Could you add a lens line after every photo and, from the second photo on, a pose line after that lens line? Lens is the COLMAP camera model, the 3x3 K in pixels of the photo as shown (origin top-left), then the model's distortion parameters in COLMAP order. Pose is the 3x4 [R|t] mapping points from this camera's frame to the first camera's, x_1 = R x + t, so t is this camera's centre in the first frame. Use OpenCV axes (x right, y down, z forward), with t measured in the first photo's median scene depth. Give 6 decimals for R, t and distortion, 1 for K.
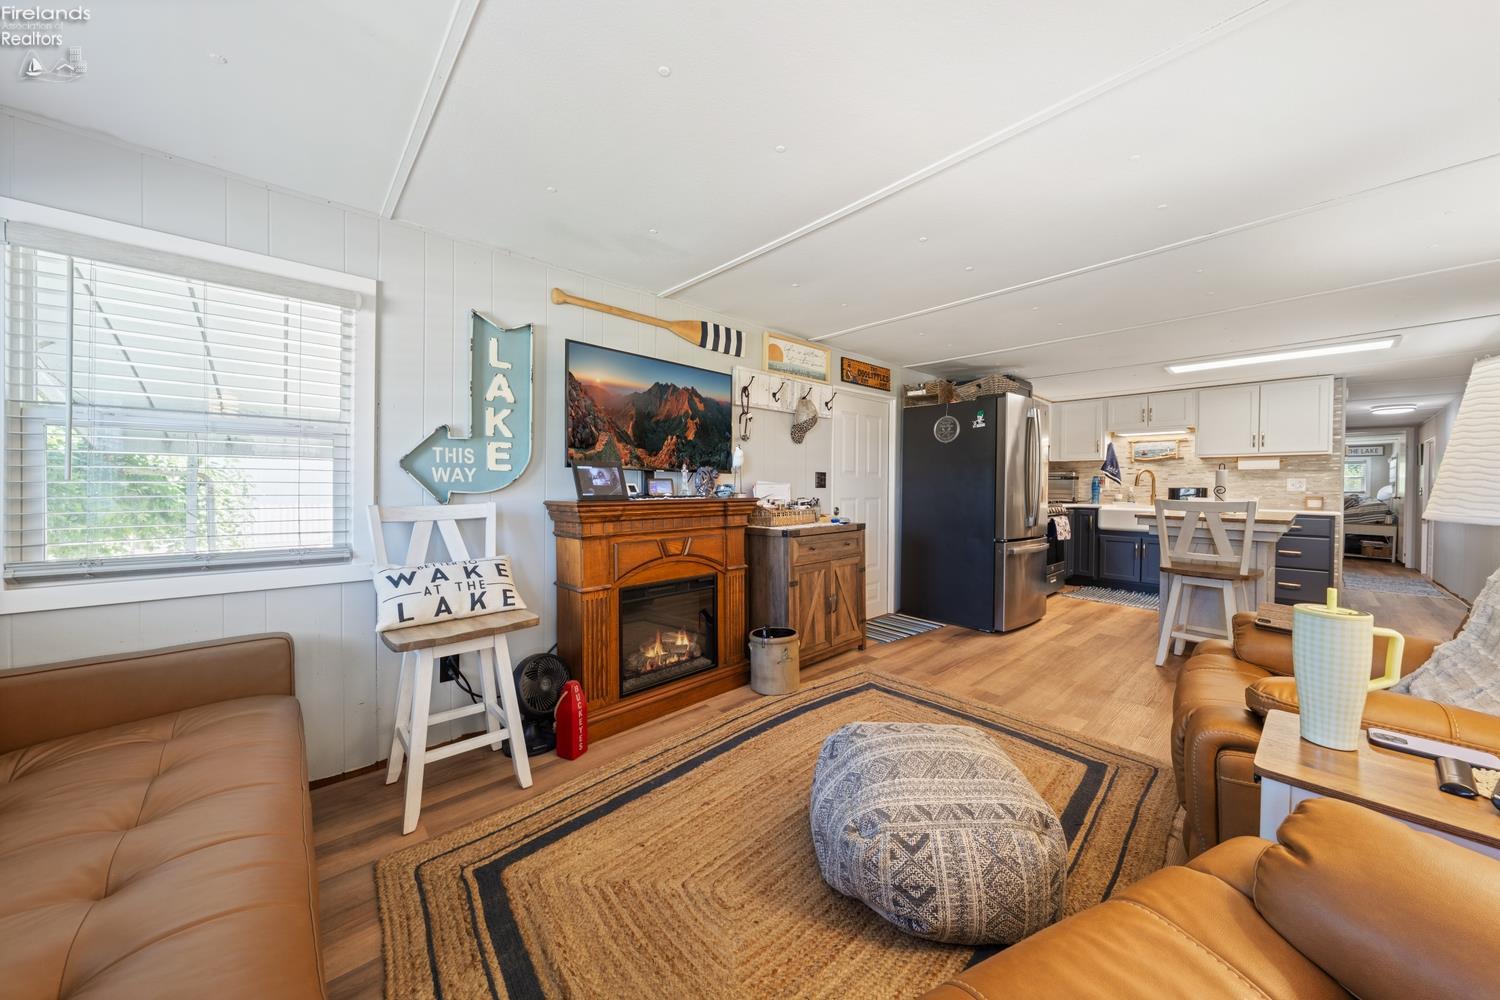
lens RADIAL K [[515.7, 0, 751.3], [0, 515.7, 488.2], [0, 0, 1]] dist [-0.005088, 0.000798]
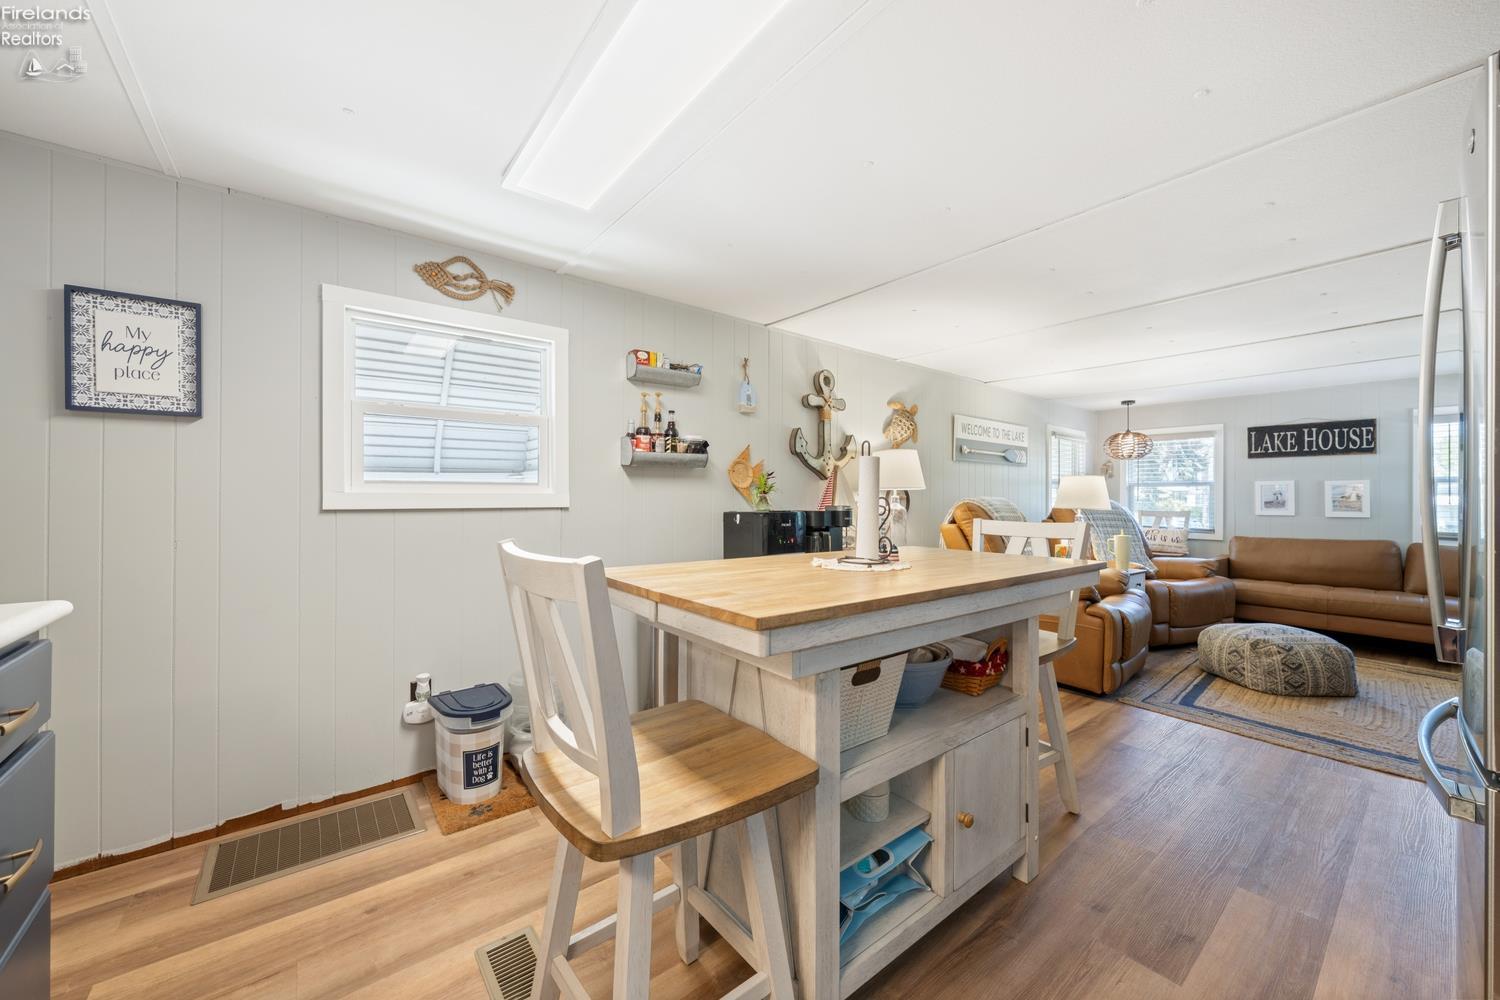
lens RADIAL K [[558.8, 0, 753.0], [0, 558.8, 492.6], [0, 0, 1]] dist [-0.003464, -0.000604]
pose [[-0.997608, -0.013578, 0.067783, 1.222127], [-0.014026, 0.999883, -0.006144, -0.004741], [-0.067692, -0.007080, -0.997681, 1.809203]]
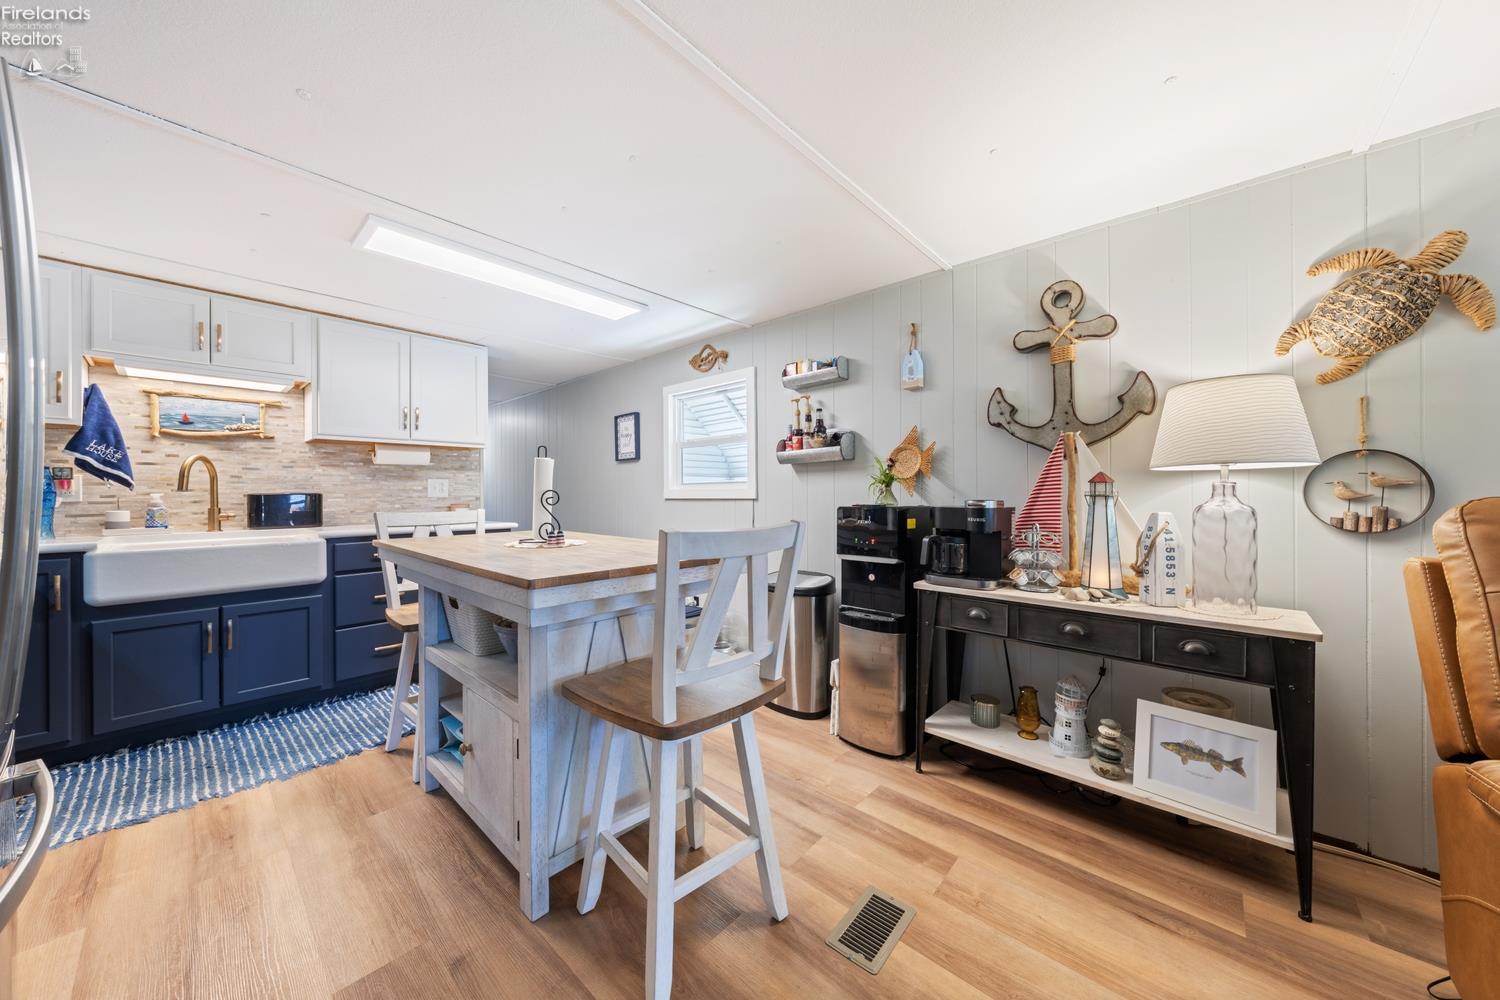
lens RADIAL K [[515.7, 0, 755.6], [0, 515.7, 492.3], [0, 0, 1]] dist [-0.005088, 0.000798]
pose [[-0.101743, -0.007983, 0.994779, 0.487378], [0.006993, 0.999937, 0.008740, -0.006507], [-0.994786, 0.007846, -0.101680, 1.055544]]
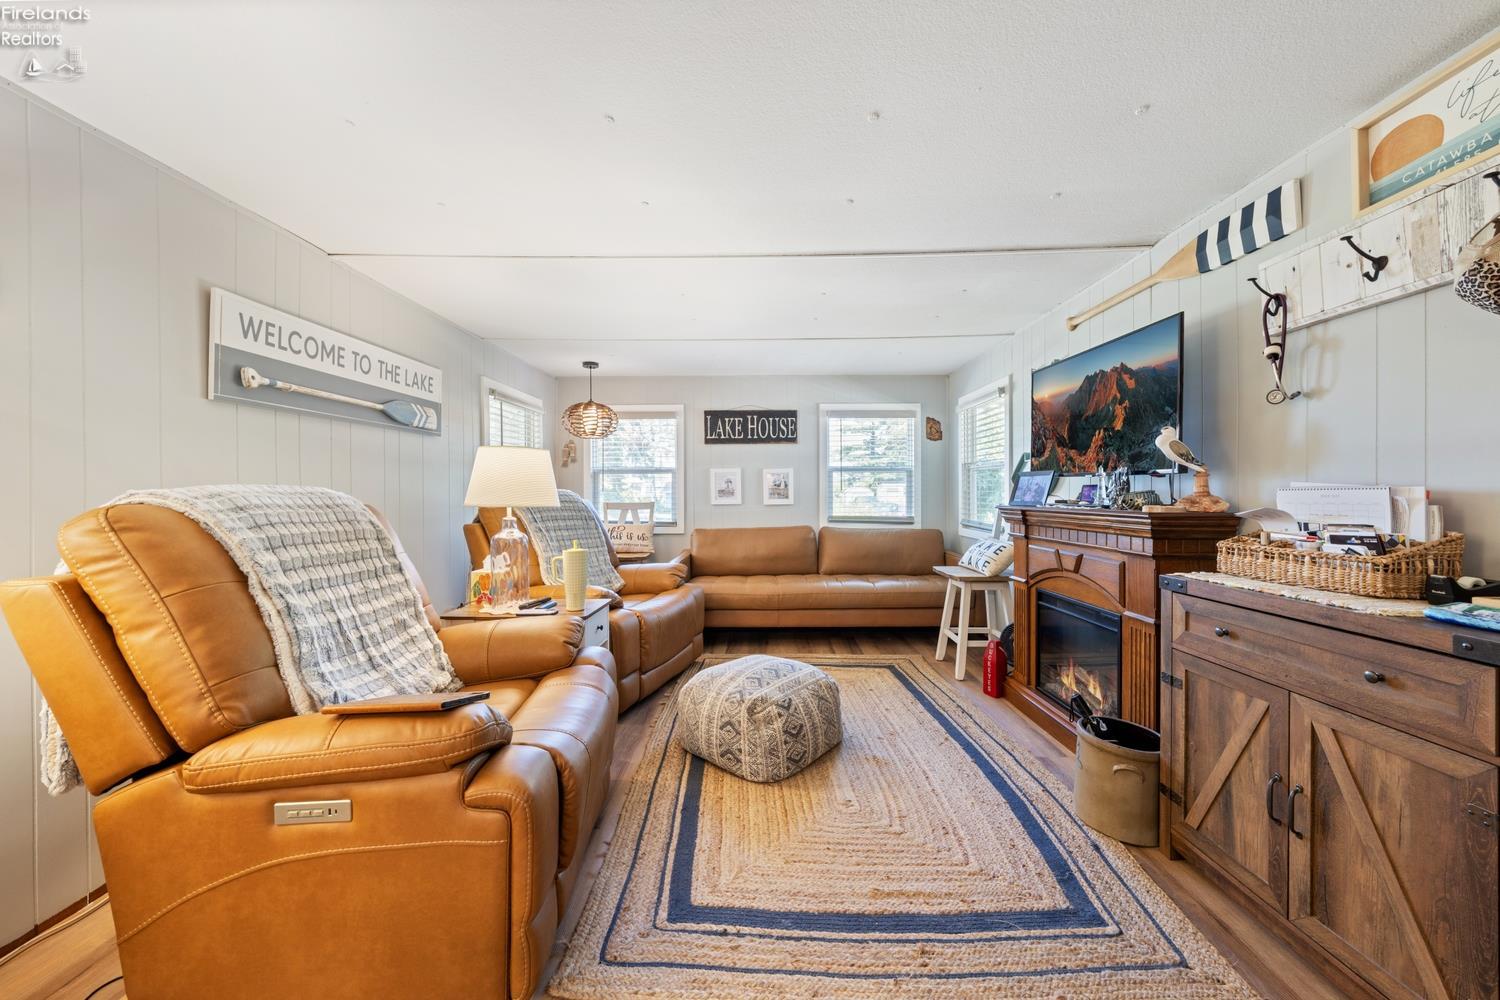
lens RADIAL K [[515.7, 0, 759.9], [0, 515.7, 489.5], [0, 0, 1]] dist [-0.005088, 0.000798]
pose [[-0.681135, -0.003557, -0.732149, 0.765283], [-0.001035, 0.999992, -0.003896, -0.005783], [0.732157, -0.001896, -0.681133, 1.072383]]
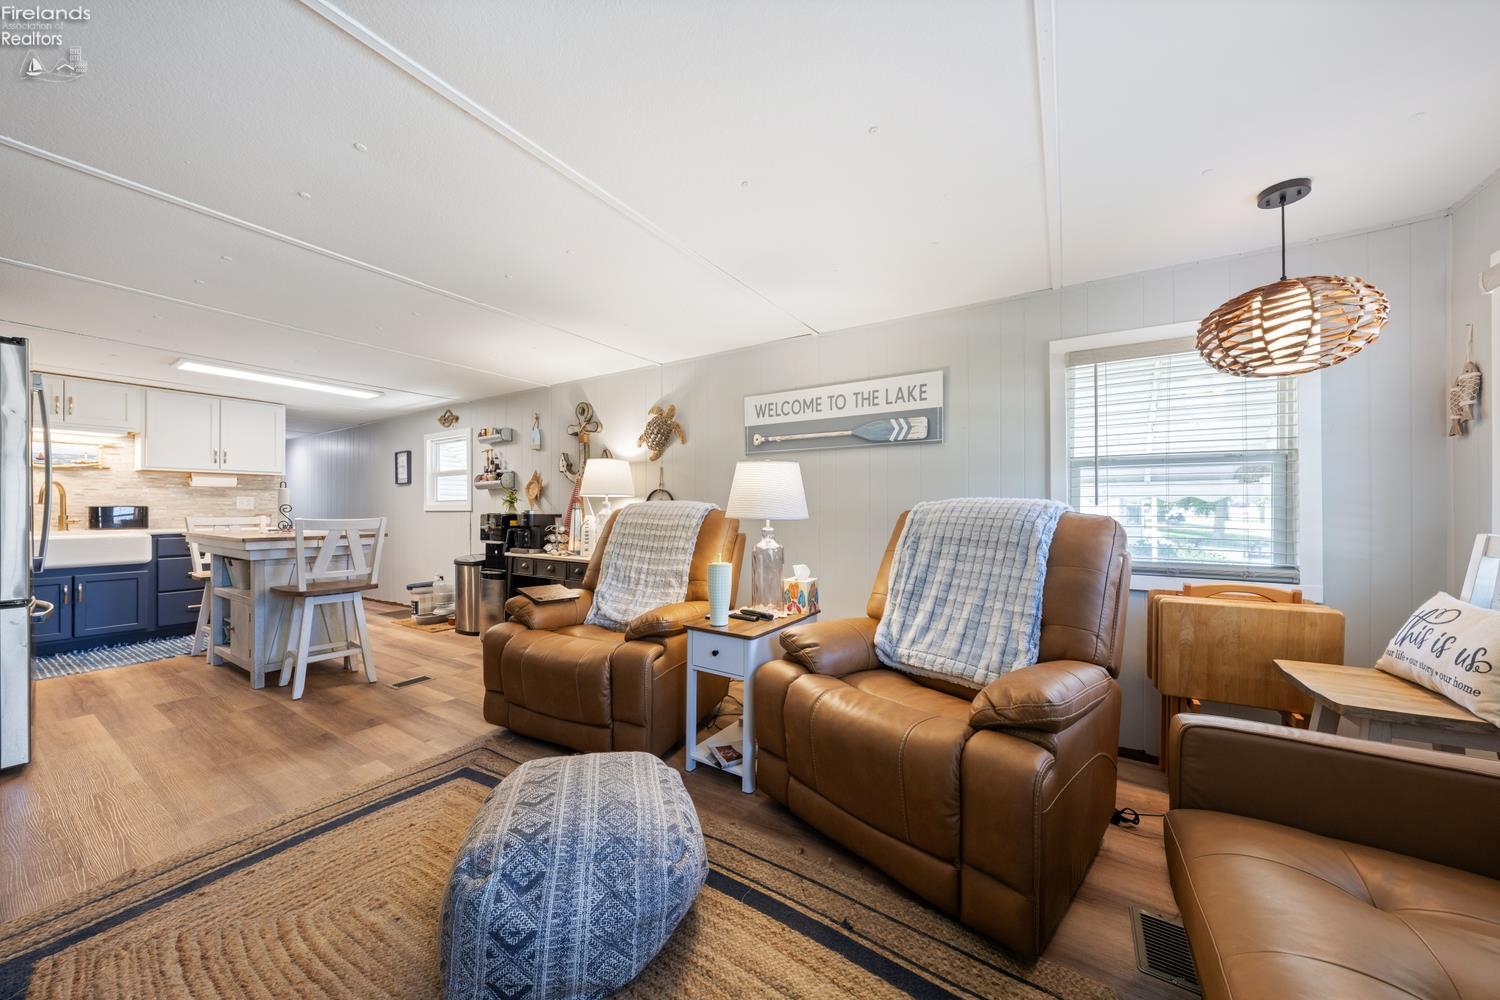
lens RADIAL K [[515.7, 0, 751.9], [0, 515.7, 505.4], [0, 0, 1]] dist [-0.005088, 0.000798]
pose [[-0.269440, -0.002398, 0.963014, -0.344966], [0.002093, 0.999993, 0.003075, -0.004919], [-0.963015, 0.002844, -0.269433, 0.501874]]
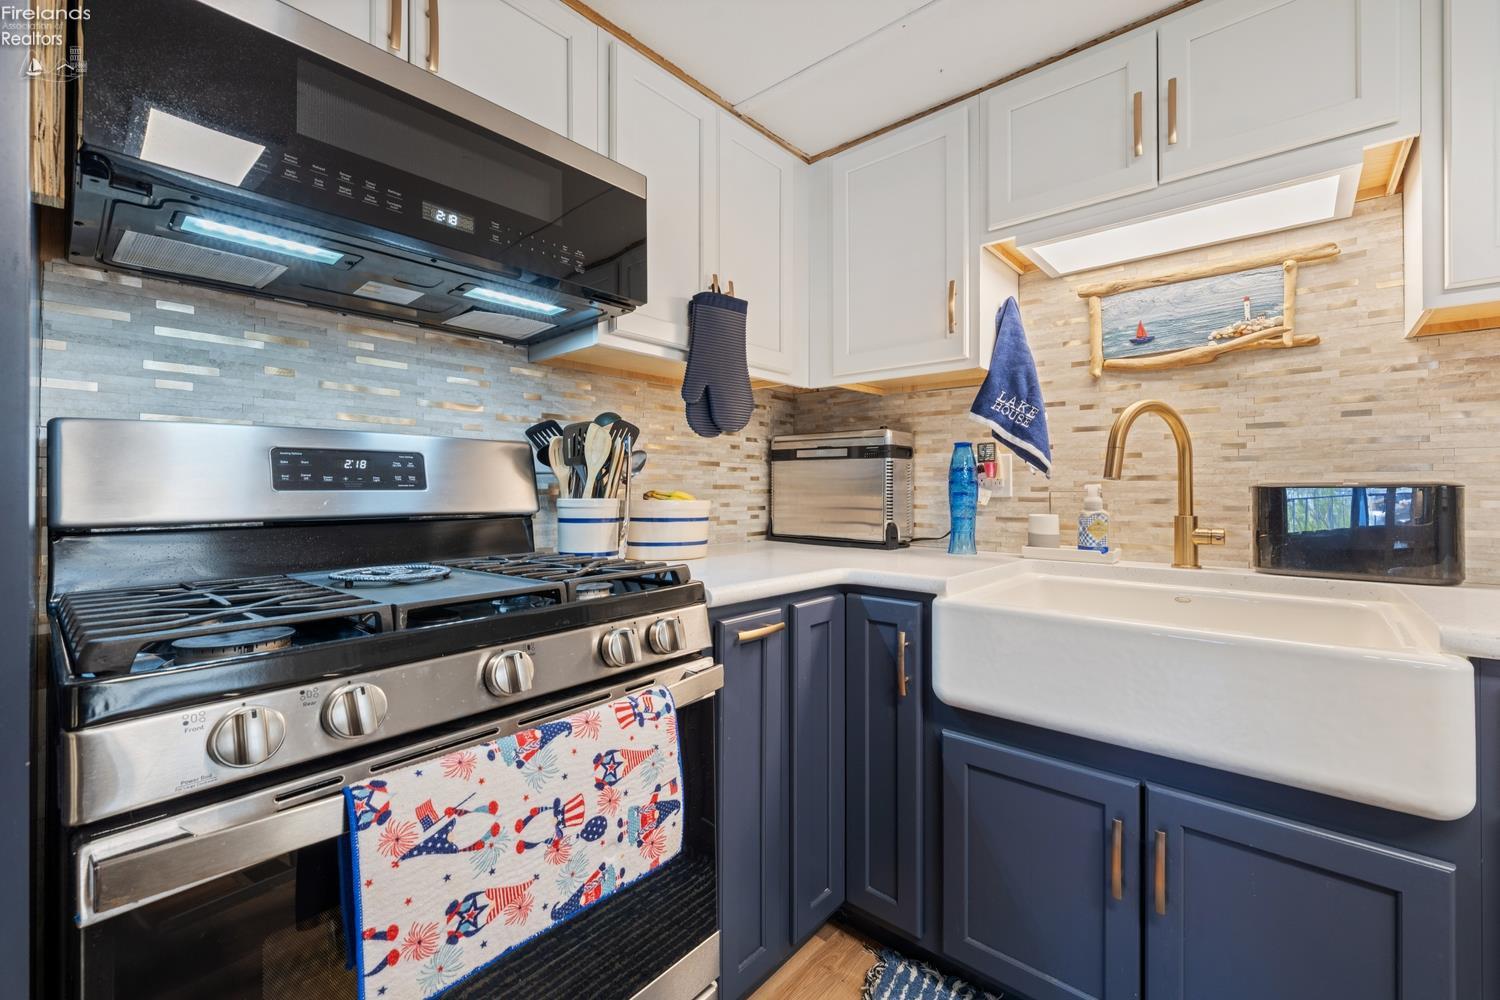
lens RADIAL K [[623.2, 0, 756.8], [0, 623.2, 485.4], [0, 0, 1]] dist [-0.001211, -0.000453]
pose [[0.993623, -0.010504, 0.112261, 1.110263], [0.011140, 0.999925, -0.005038, -0.003359], [-0.112200, 0.006257, 0.993666, 1.471536]]
